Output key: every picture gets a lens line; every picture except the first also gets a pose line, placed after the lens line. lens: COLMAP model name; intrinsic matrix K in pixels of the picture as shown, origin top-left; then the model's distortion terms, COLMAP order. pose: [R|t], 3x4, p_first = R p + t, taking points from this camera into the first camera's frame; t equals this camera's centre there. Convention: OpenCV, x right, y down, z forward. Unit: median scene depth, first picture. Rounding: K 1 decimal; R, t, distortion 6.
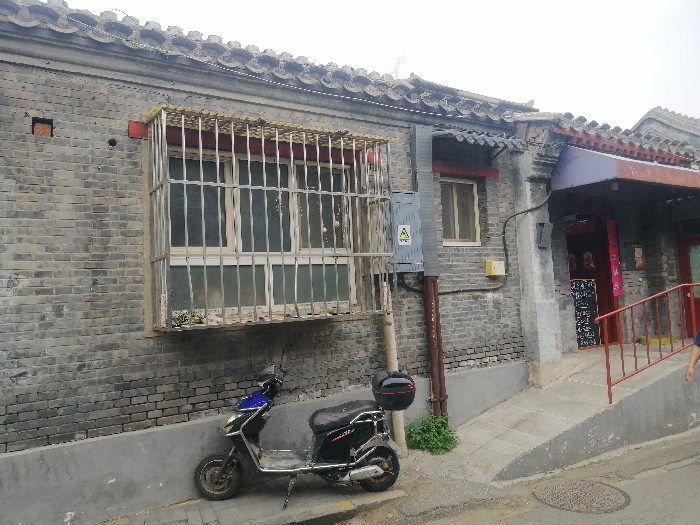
lens RADIAL K [[532.0, 0, 346.0], [0, 532.0, 260.4], [0, 0, 1]] dist [0.000894, -0.012689]
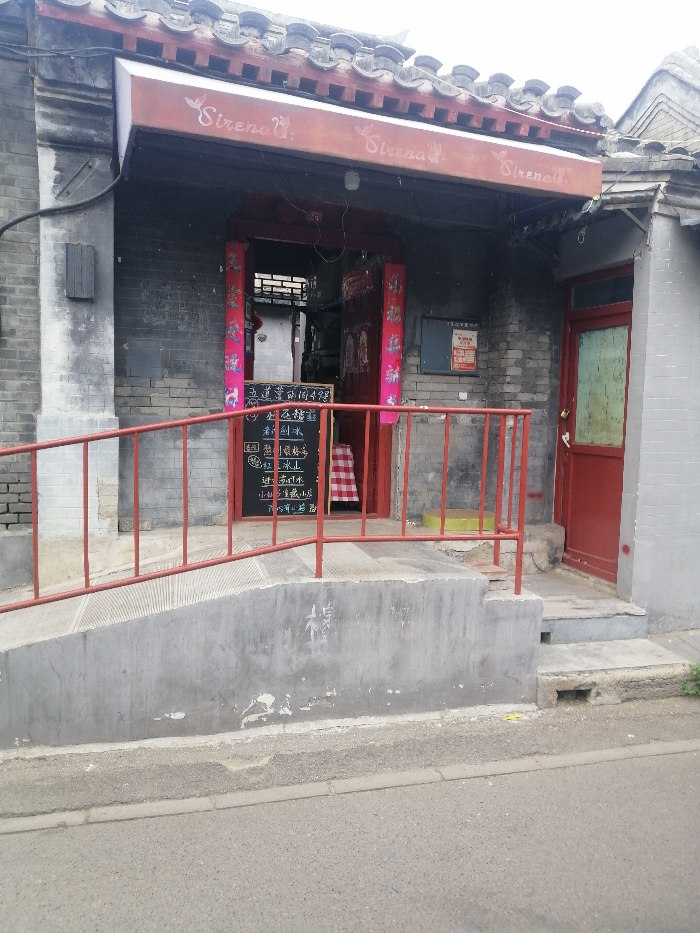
lens RADIAL K [[709.1, 0, 354.0], [0, 709.1, 474.0], [0, 0, 1]] dist [0.000894, -0.012689]
pose [[0.977872, 0.104425, -0.181276, 0.719694], [-0.072149, 0.981688, 0.176305, -0.001227], [0.196367, -0.159324, 0.967500, 0.419635]]
